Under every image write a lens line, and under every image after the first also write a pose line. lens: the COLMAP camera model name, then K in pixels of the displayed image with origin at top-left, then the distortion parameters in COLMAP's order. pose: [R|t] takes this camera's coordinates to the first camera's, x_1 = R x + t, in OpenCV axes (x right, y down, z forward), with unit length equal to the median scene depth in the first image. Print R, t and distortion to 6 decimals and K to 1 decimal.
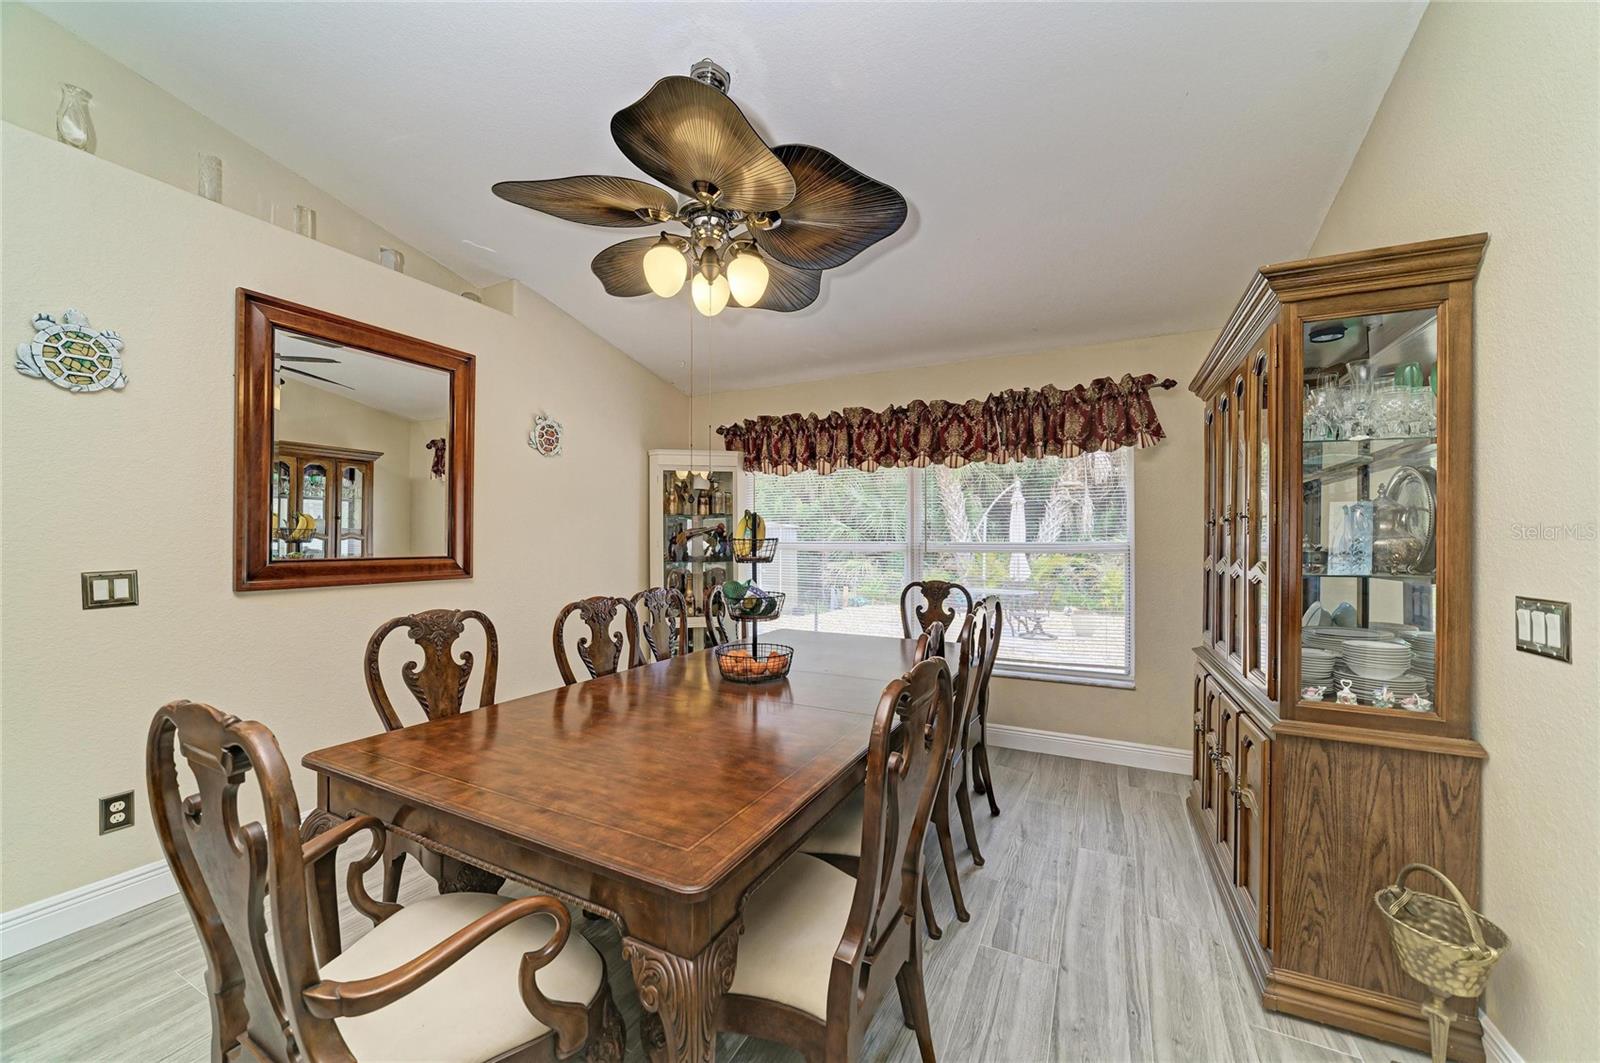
lens RADIAL K [[596.1, 0, 809.4], [0, 596.1, 536.3], [0, 0, 1]] dist [-0.010084, 0.000022]
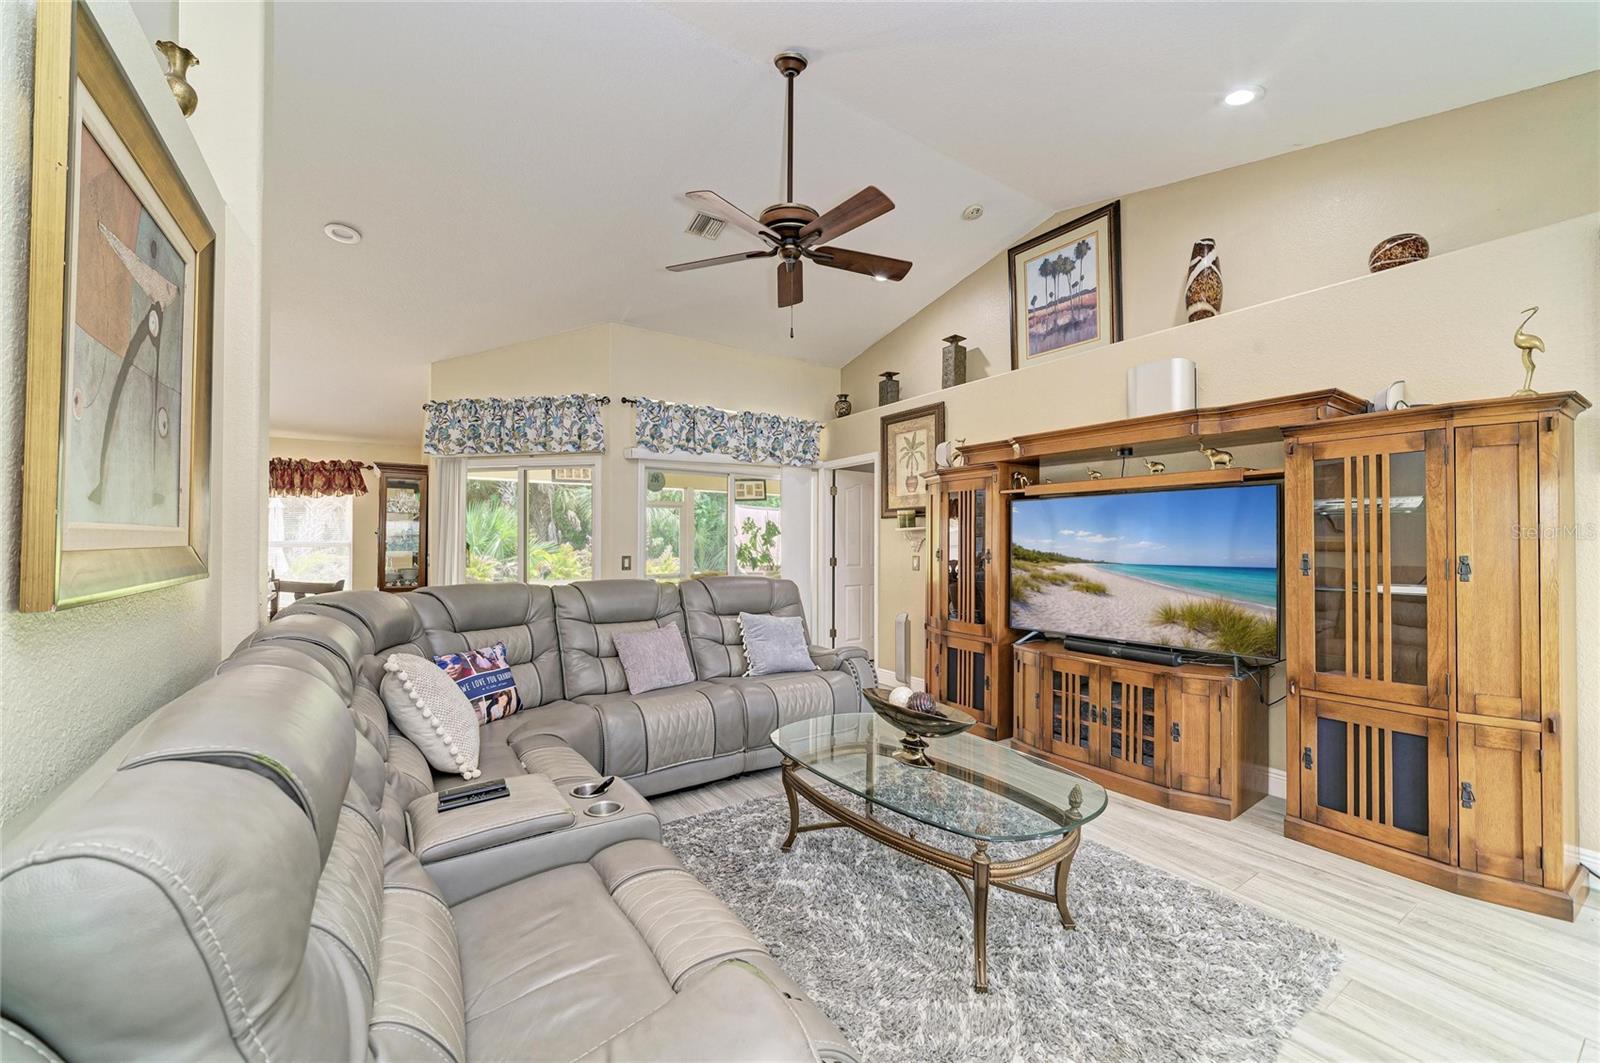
lens RADIAL K [[626.0, 0, 803.6], [0, 626.0, 534.2], [0, 0, 1]] dist [-0.011393, 0.000450]
pose [[0.502406, 0.012823, 0.864537, -0.467295], [-0.009058, 0.999913, -0.009567, -0.007818], [-0.864585, -0.003025, 0.502478, -1.264812]]
